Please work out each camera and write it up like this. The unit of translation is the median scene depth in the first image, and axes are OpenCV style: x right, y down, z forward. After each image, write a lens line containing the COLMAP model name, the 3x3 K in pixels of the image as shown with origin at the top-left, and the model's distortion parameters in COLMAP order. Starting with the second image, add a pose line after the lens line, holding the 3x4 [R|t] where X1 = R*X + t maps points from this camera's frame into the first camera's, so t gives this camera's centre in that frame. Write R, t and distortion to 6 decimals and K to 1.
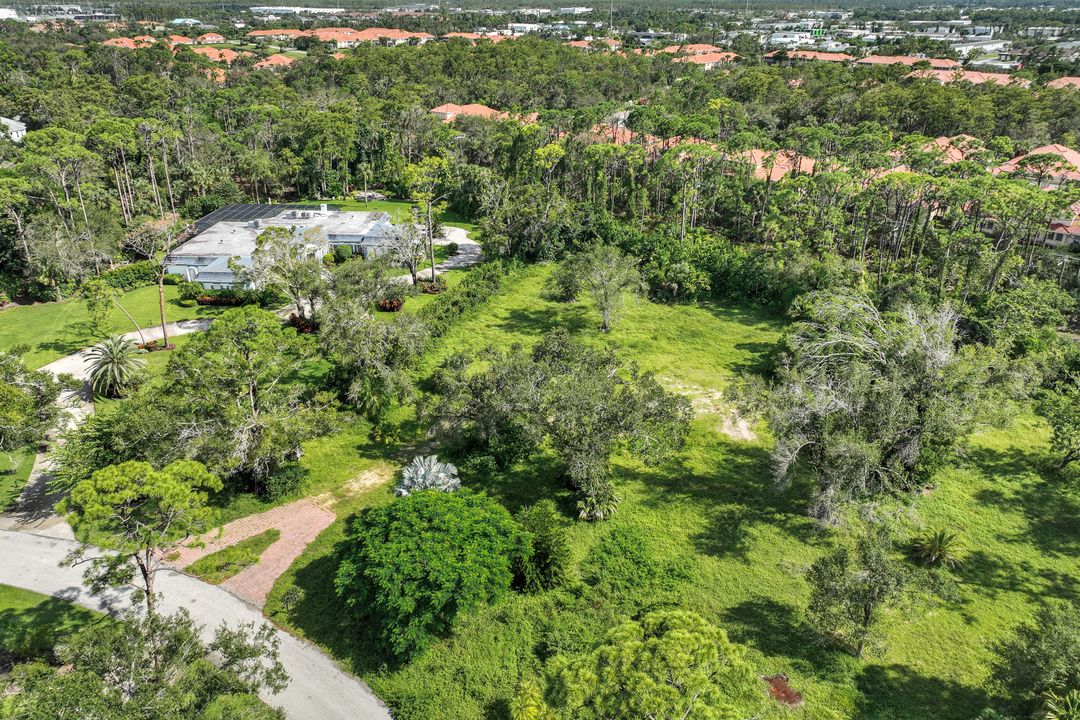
lens RADIAL K [[769.4, 0, 536.0], [0, 769.4, 316.5], [0, 0, 1]] dist [-0.007146, 0.032433]
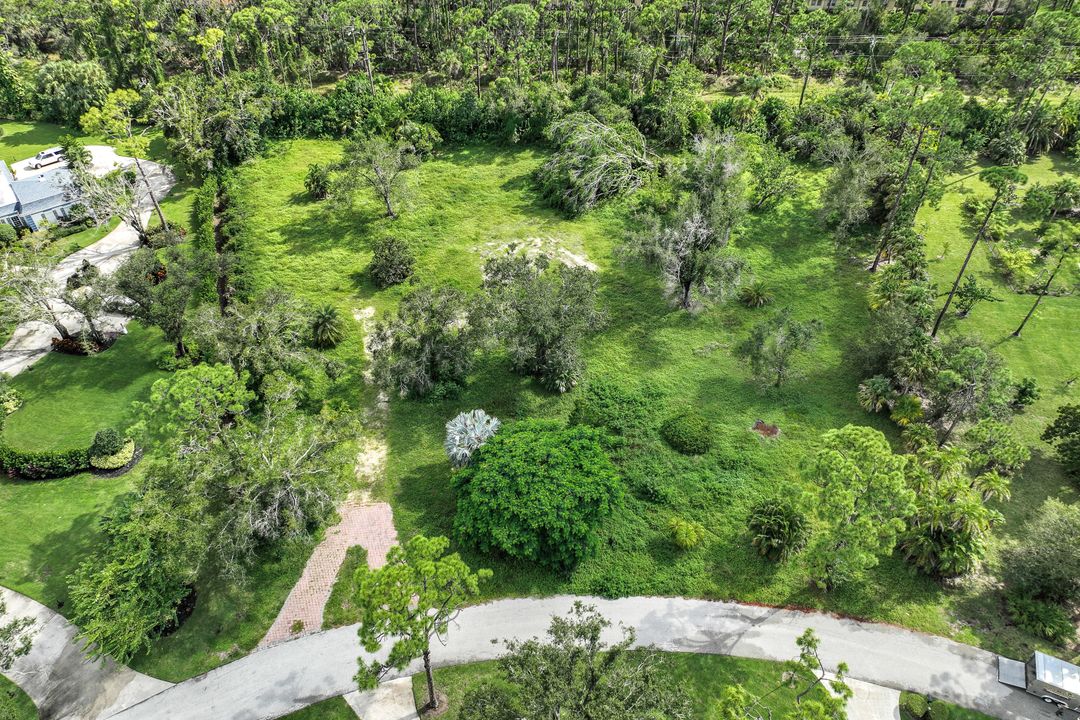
lens RADIAL K [[769.4, 0, 536.0], [0, 769.4, 316.5], [0, 0, 1]] dist [-0.007146, 0.032433]
pose [[0.744972, -0.438108, 0.503068, -0.318542], [0.260481, 0.885291, 0.385240, -0.195295], [-0.614138, -0.155953, 0.773636, 0.055311]]
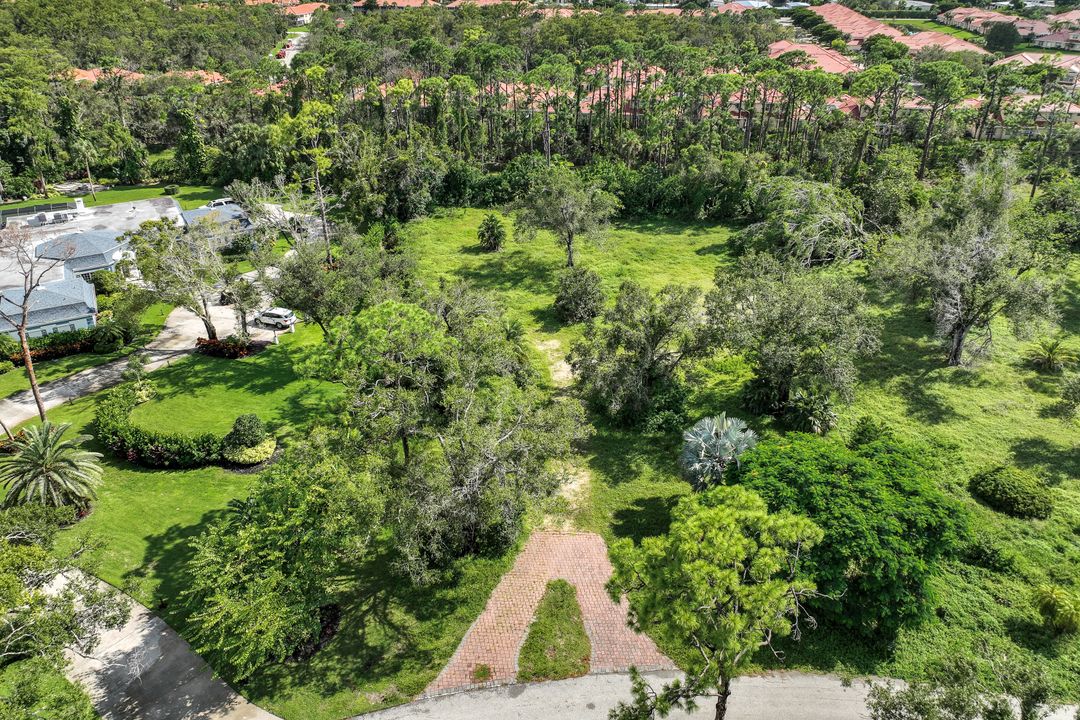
lens RADIAL K [[775.2, 0, 531.8], [0, 775.2, 314.6], [0, 0, 1]] dist [0.007813, -0.000884]
pose [[0.832075, -0.238595, 0.500724, -0.393381], [0.218548, 0.970751, 0.099391, -0.027802], [-0.509792, 0.026731, 0.859882, 0.215527]]
